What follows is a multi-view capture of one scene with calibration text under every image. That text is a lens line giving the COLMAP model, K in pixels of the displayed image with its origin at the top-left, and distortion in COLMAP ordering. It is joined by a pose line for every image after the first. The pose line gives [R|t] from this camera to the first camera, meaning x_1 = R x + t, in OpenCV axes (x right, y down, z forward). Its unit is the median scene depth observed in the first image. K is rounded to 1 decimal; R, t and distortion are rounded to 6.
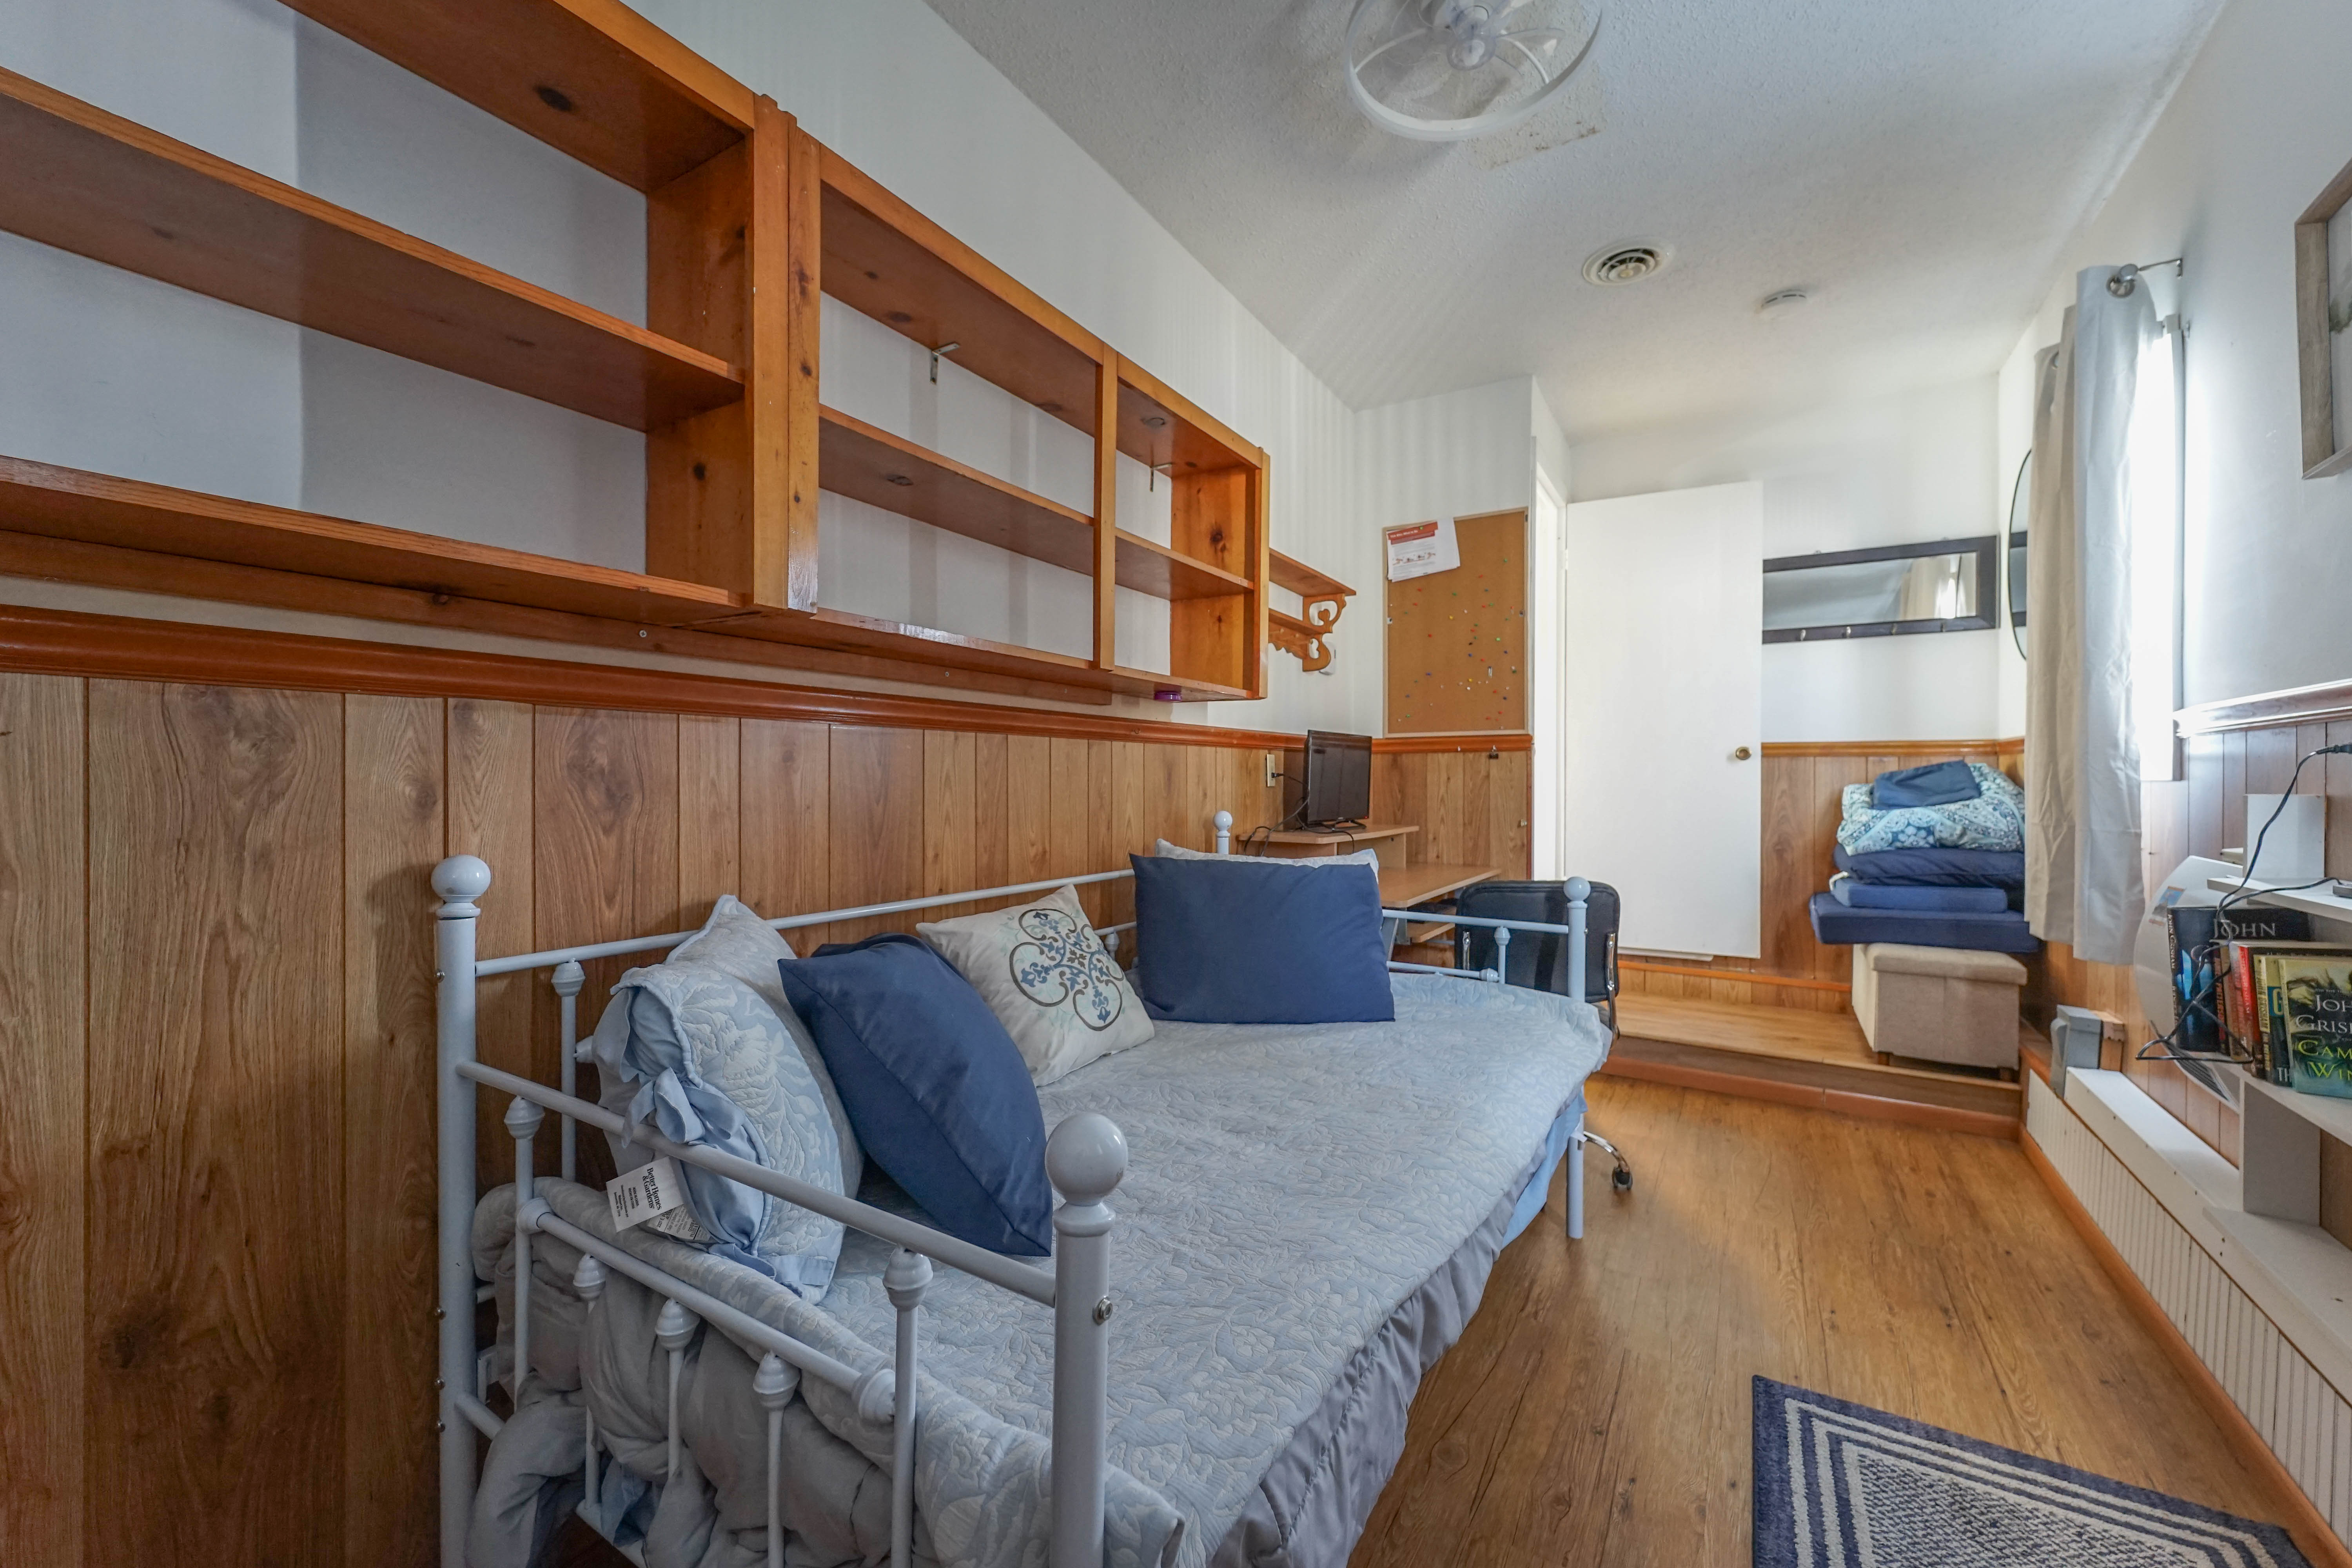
lens RADIAL K [[918.6, 0, 1180.2], [0, 918.6, 785.4], [0, 0, 1]] dist [0.012933, -0.004454]
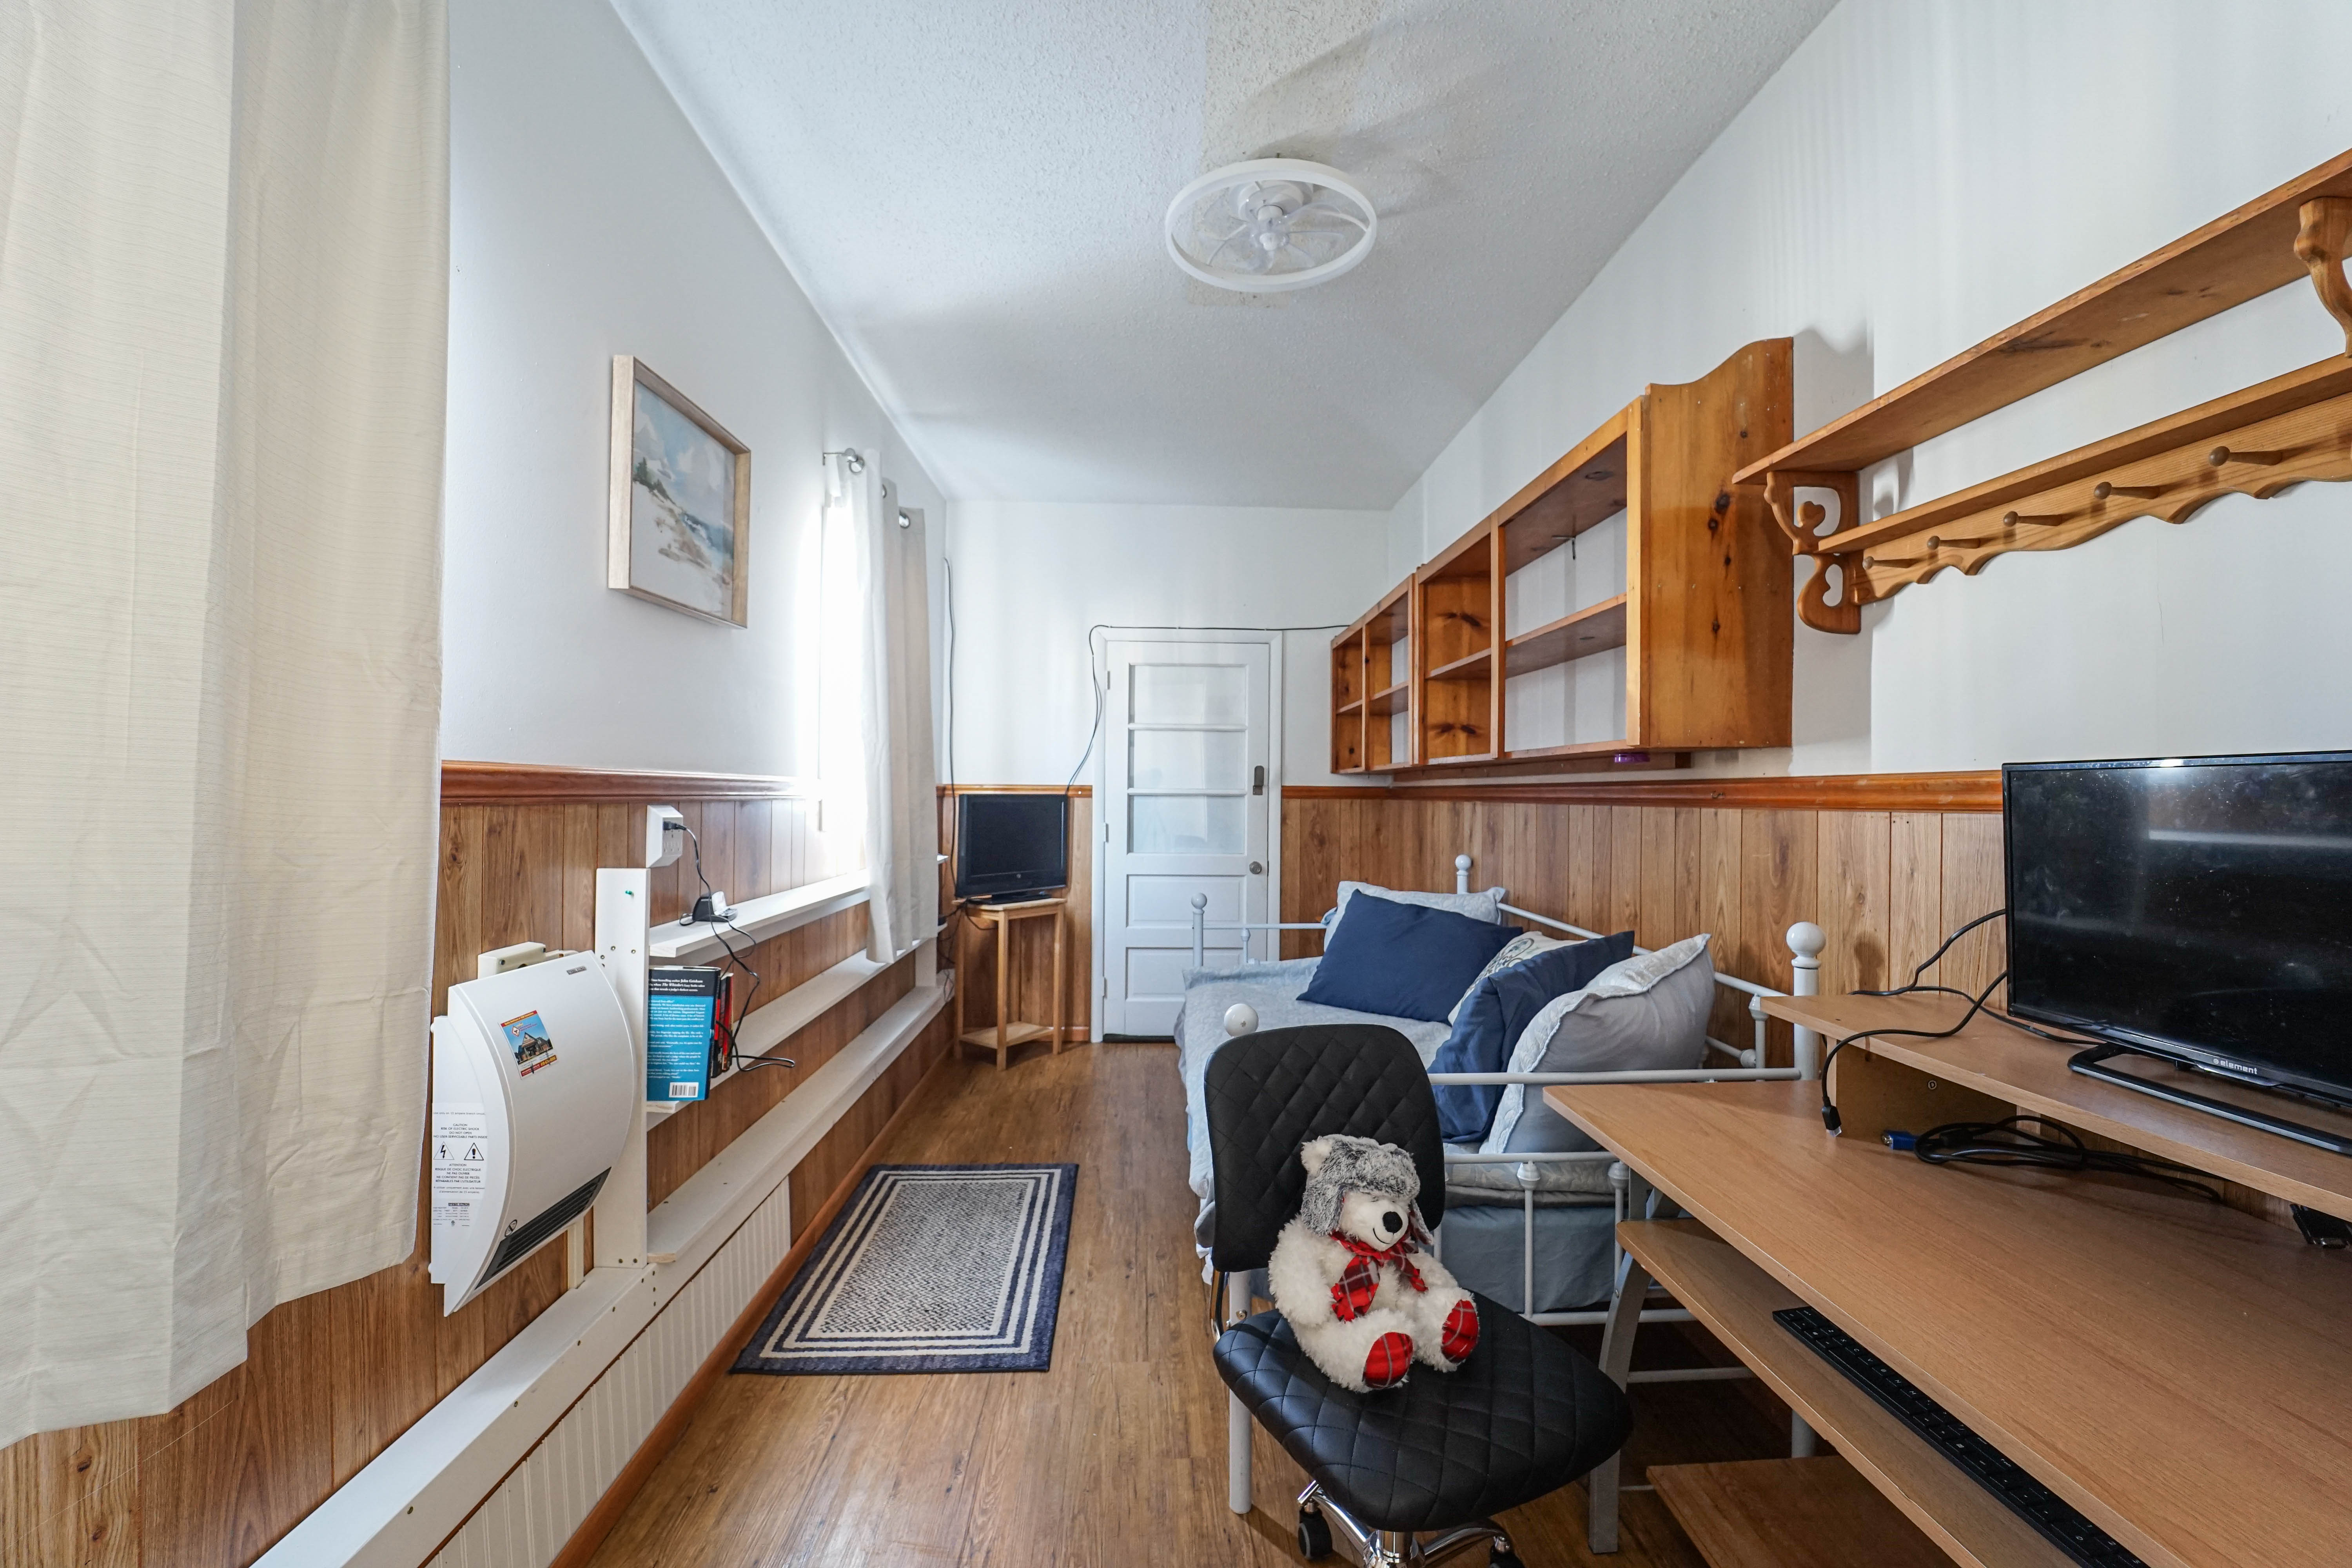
lens RADIAL K [[918.6, 0, 1178.3], [0, 918.6, 788.0], [0, 0, 1]] dist [0.012933, -0.004454]
pose [[-0.824085, -0.016967, -0.566211, 0.845750], [-0.018576, 0.999823, -0.002925, -0.057815], [0.566161, 0.008107, -0.824255, 1.495249]]
